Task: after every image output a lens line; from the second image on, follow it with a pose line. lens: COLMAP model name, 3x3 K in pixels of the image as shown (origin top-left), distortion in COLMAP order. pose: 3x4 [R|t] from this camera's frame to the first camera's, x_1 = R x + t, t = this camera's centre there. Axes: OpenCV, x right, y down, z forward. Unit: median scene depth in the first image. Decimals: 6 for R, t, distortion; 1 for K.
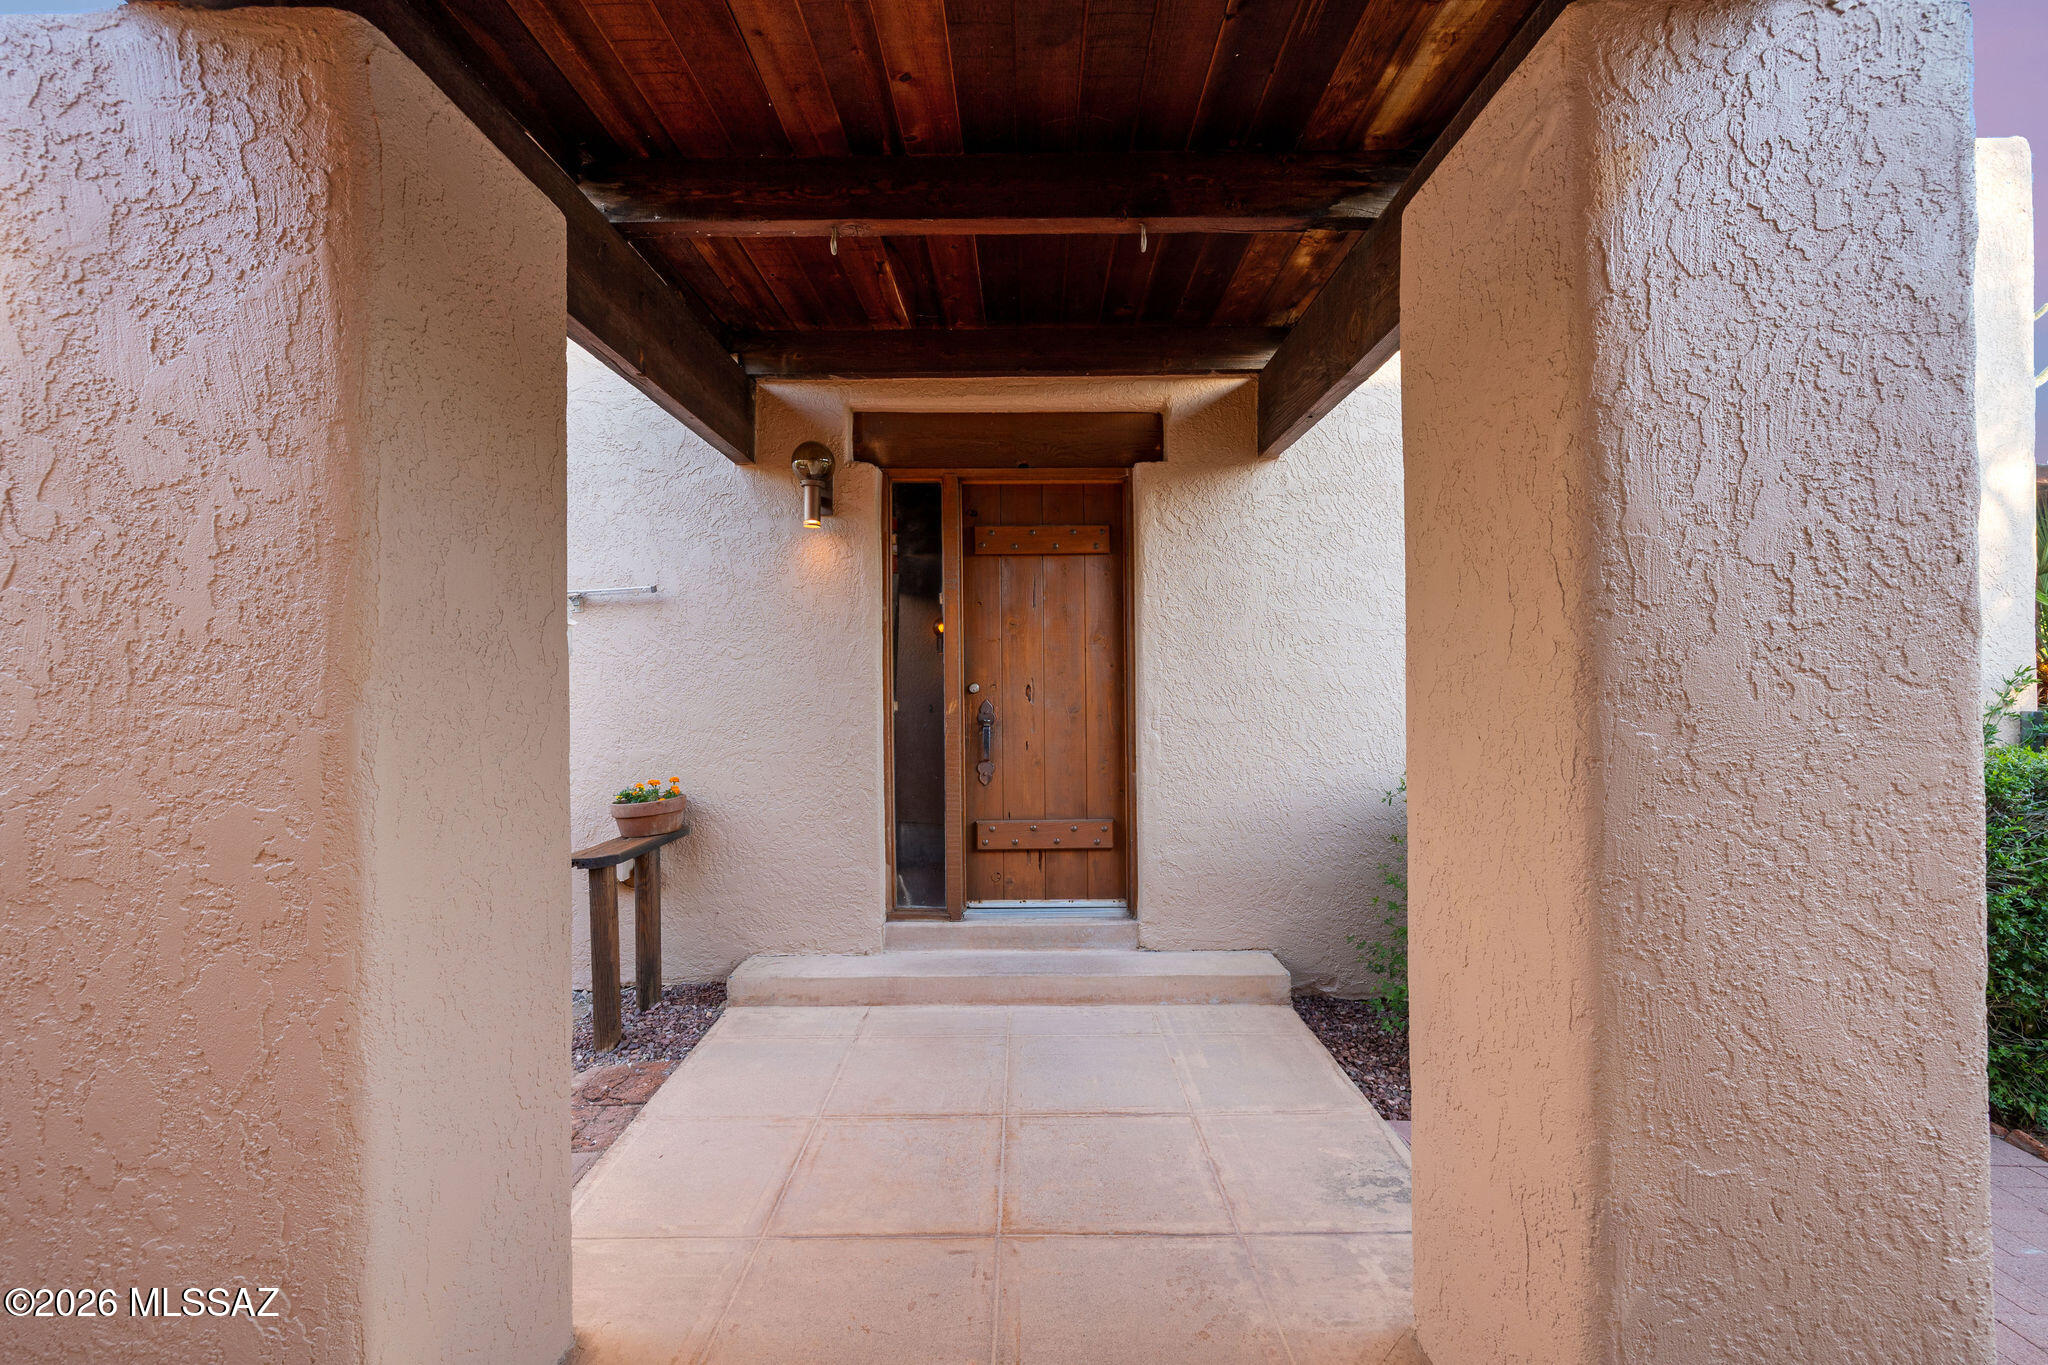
lens RADIAL K [[873.8, 0, 1024.0], [0, 873.8, 682.5], [0, 0, 1]] dist [-0.000298, -0.000028]
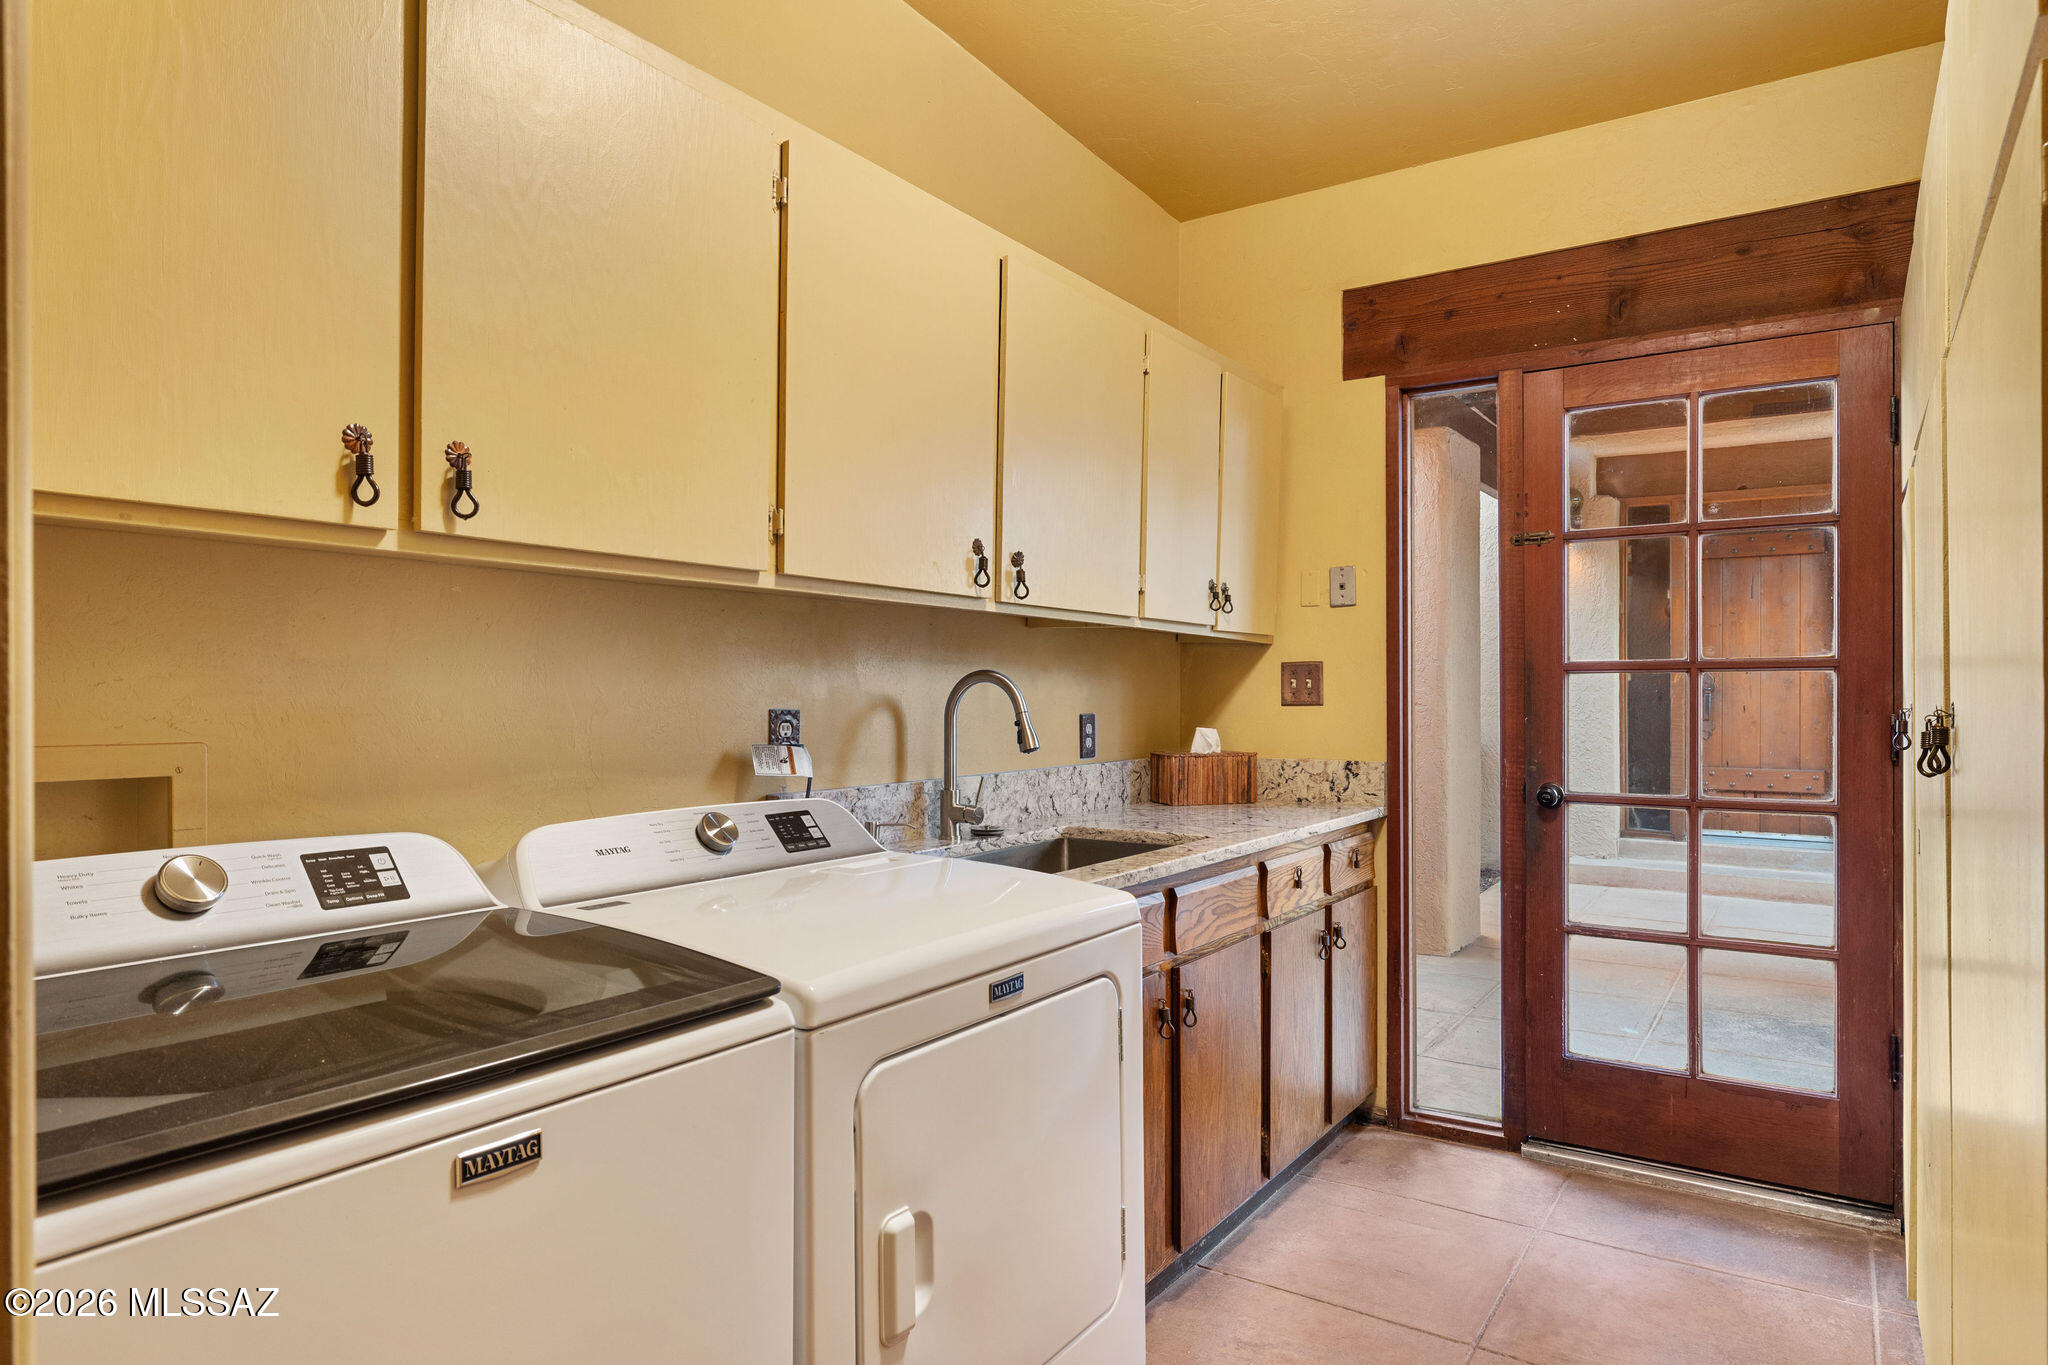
lens RADIAL K [[1217.8, 0, 1024.0], [0, 1217.8, 682.5], [0, 0, 1]] dist [-0.002996, -0.000646]
pose [[0.829077, 0.008515, -0.559069, 0.123577], [-0.008721, 0.999959, 0.002299, 0.039367], [0.559066, 0.002970, 0.829118, -1.039978]]
